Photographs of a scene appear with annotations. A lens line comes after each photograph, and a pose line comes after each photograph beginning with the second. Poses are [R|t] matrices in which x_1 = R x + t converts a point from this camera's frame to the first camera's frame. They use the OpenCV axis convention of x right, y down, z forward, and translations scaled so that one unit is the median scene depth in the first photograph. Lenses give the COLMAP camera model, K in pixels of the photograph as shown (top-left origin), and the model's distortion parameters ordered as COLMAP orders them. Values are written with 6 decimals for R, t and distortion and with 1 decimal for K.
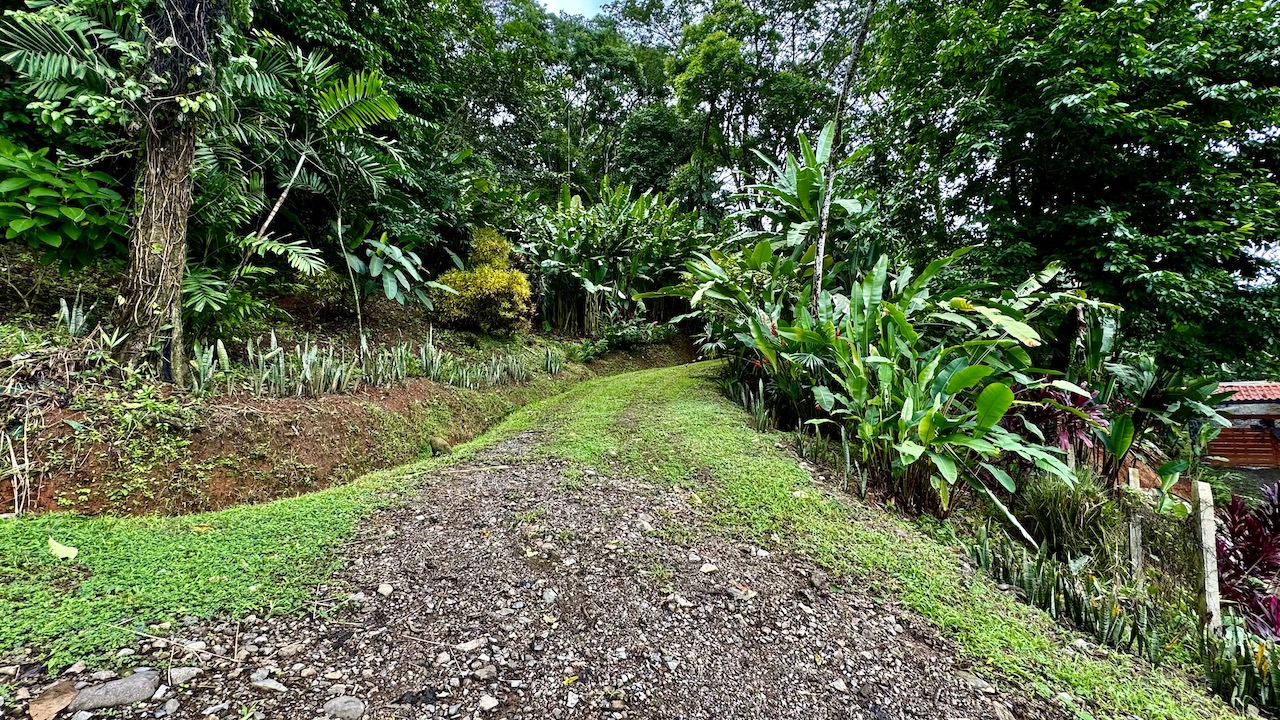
lens RADIAL K [[511.5, 0, 639.4], [0, 511.5, 357.0], [0, 0, 1]] dist [0.001250, 0.000218]
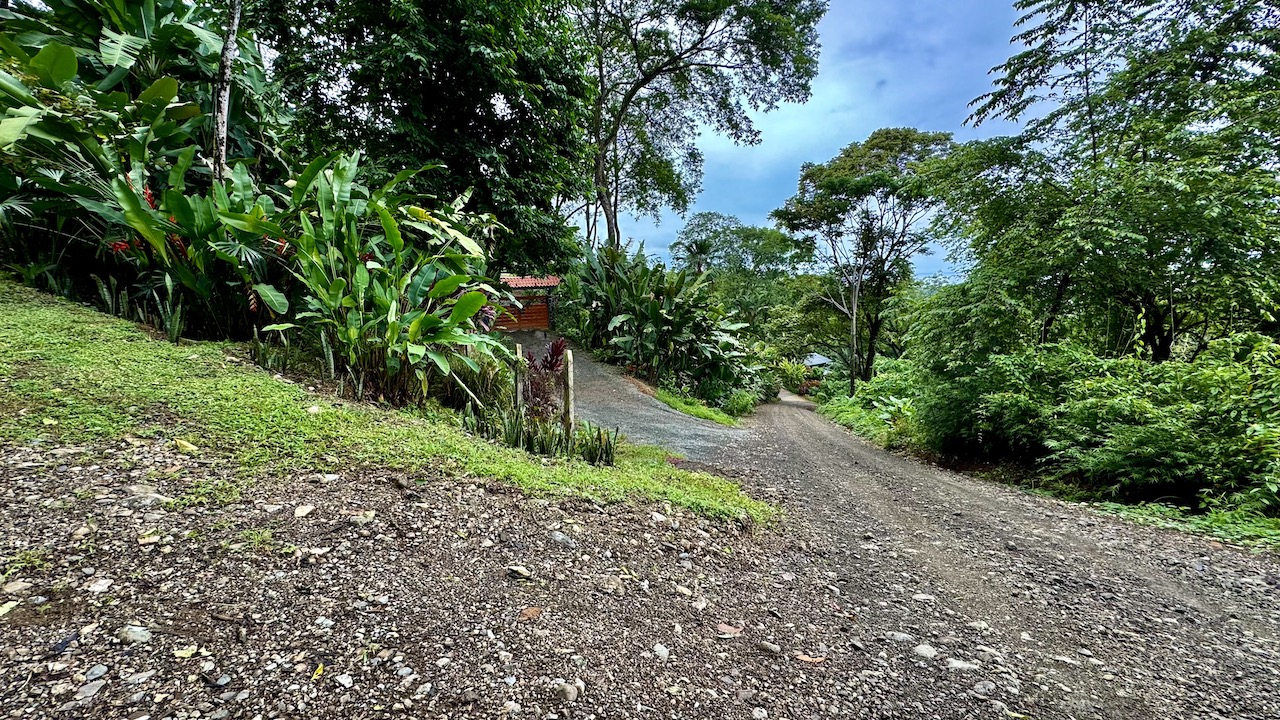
lens RADIAL K [[511.5, 0, 638.7], [0, 511.5, 362.0], [0, 0, 1]] dist [0.001250, 0.000218]
pose [[0.403304, -0.135178, 0.905027, -0.248116], [-0.081652, 0.979767, 0.182727, -0.032242], [-0.911416, -0.147592, 0.384106, 0.100035]]
